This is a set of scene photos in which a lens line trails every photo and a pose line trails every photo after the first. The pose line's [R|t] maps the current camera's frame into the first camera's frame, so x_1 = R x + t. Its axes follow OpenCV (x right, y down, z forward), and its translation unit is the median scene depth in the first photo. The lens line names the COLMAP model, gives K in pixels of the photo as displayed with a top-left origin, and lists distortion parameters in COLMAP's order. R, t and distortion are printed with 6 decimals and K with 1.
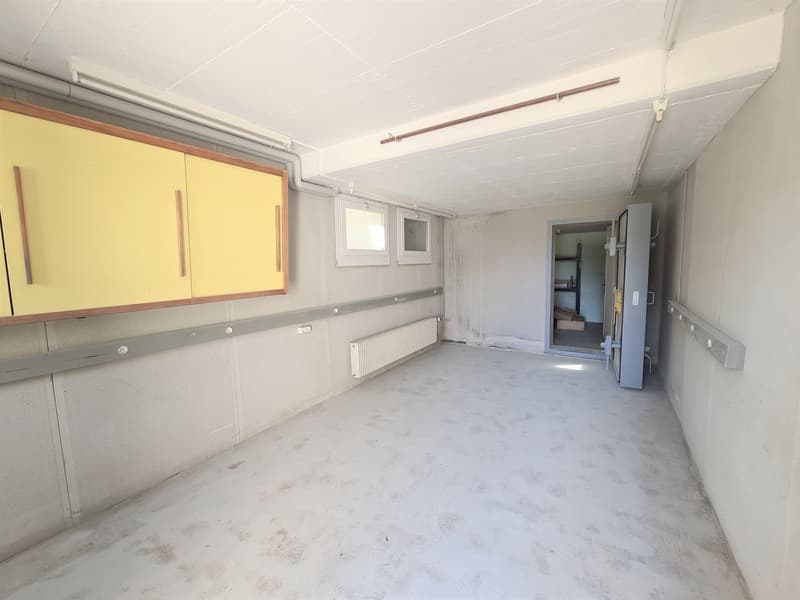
lens RADIAL K [[329.9, 0, 402.1], [0, 329.9, 296.7], [0, 0, 1]] dist [0.000488, 0.000068]
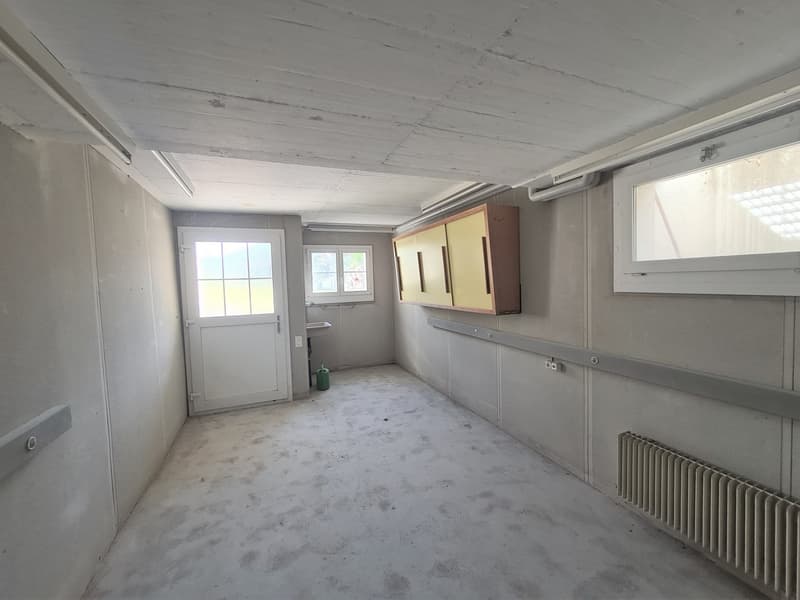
lens RADIAL K [[329.9, 0, 402.1], [0, 329.9, 296.7], [0, 0, 1]] dist [0.000488, 0.000068]
pose [[-0.576430, 0.086167, -0.812591, 0.871679], [-0.037974, 0.990526, 0.131973, -0.251303], [0.816264, 0.106931, -0.567696, 1.711820]]
